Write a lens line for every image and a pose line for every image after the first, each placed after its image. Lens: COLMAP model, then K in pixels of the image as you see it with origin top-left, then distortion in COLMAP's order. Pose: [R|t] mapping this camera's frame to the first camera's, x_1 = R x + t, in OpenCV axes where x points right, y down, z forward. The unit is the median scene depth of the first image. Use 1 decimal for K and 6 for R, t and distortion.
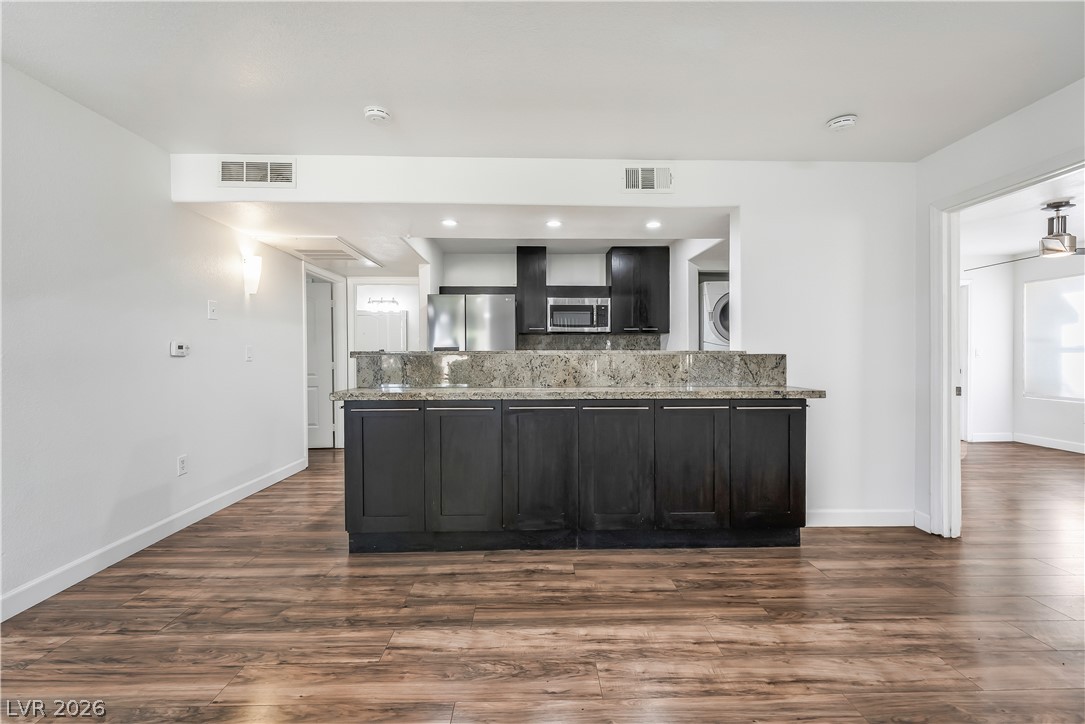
lens RADIAL K [[441.2, 0, 538.7], [0, 441.2, 361.9], [0, 0, 1]] dist [-0.001764, -0.000137]
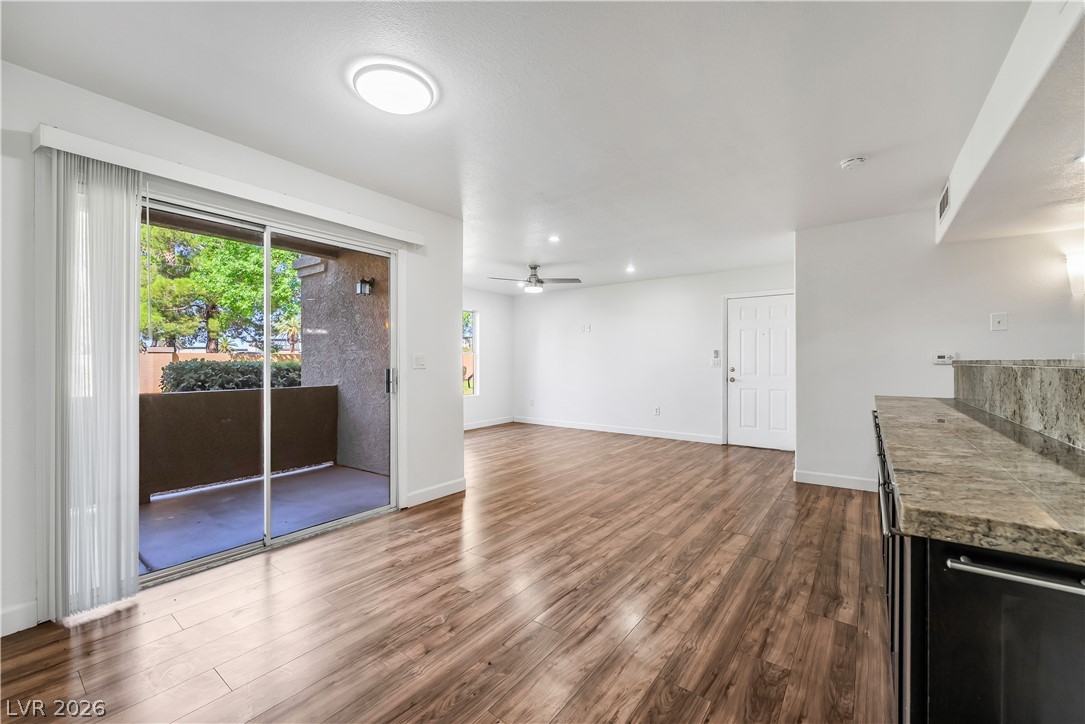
lens RADIAL K [[441.2, 0, 543.5], [0, 441.2, 366.4], [0, 0, 1]] dist [-0.001764, -0.000137]
pose [[-0.608813, 0.010582, -0.793243, 1.023643], [-0.009240, 0.999749, 0.020428, -0.021235], [0.793260, 0.019767, -0.608562, 1.007808]]
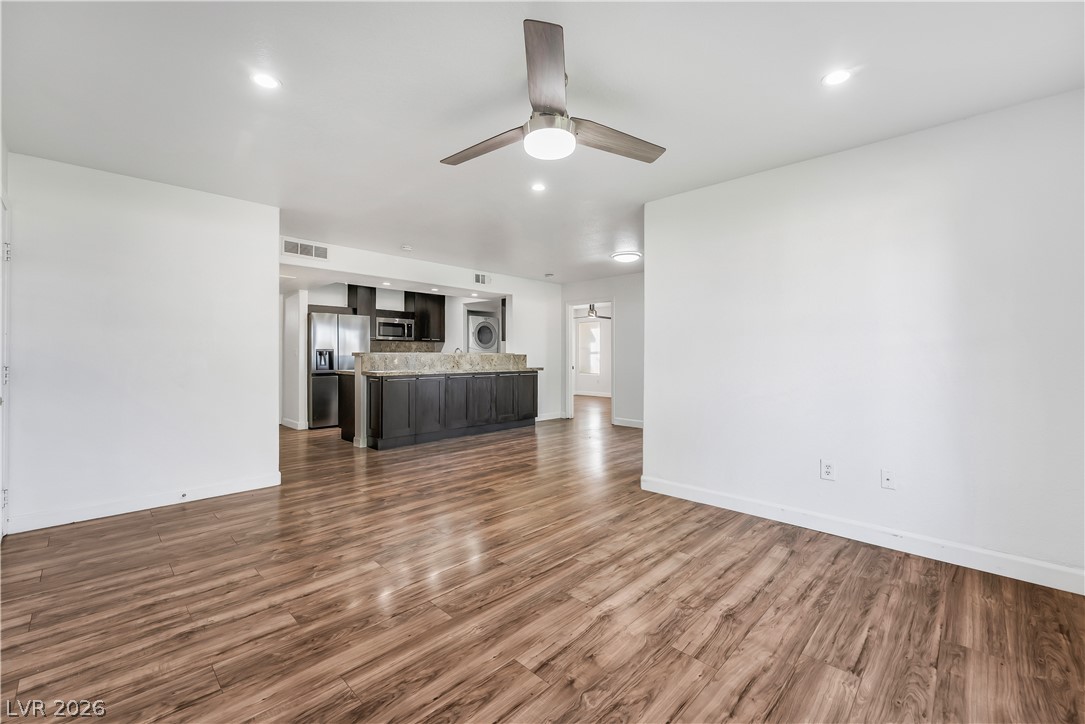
lens RADIAL K [[441.2, 0, 533.8], [0, 441.2, 362.4], [0, 0, 1]] dist [-0.001764, -0.000137]
pose [[0.722610, -0.008195, 0.691208, -1.371738], [0.008210, 0.999961, 0.003272, 0.022965], [-0.691208, 0.003310, 0.722649, -1.018295]]
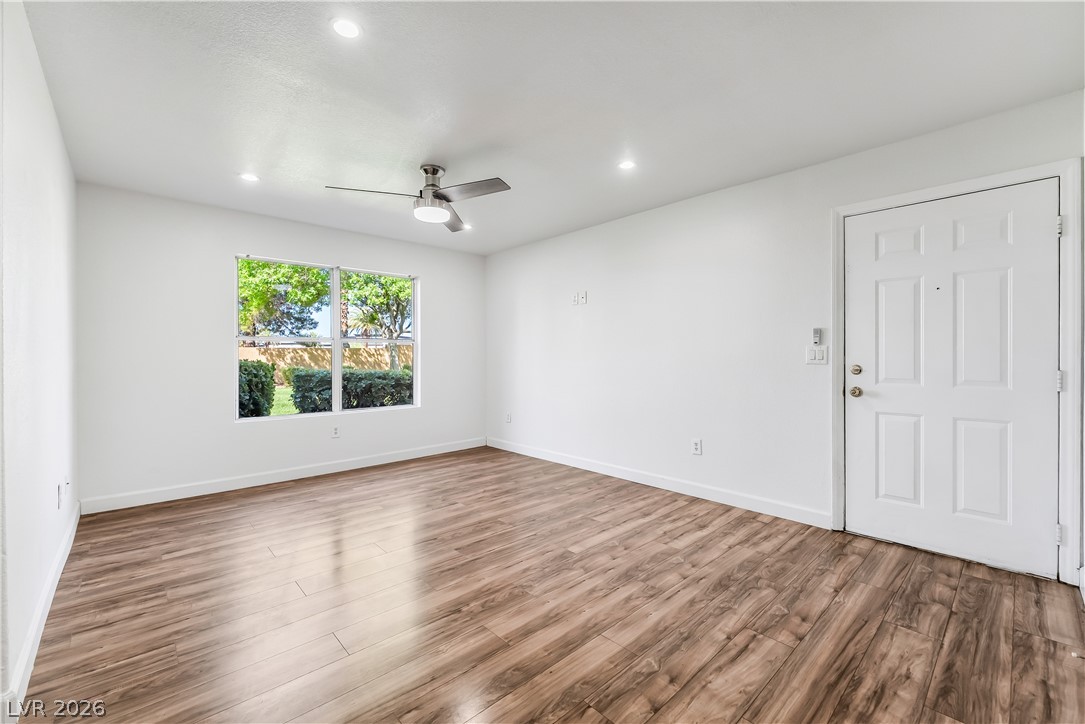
lens RADIAL K [[441.2, 0, 546.3], [0, 441.2, 365.6], [0, 0, 1]] dist [-0.001764, -0.000137]
pose [[-0.742005, 0.019027, -0.670124, -0.213136], [-0.004614, 0.999429, 0.033485, -0.008210], [0.670378, 0.027938, -0.741493, 0.653109]]
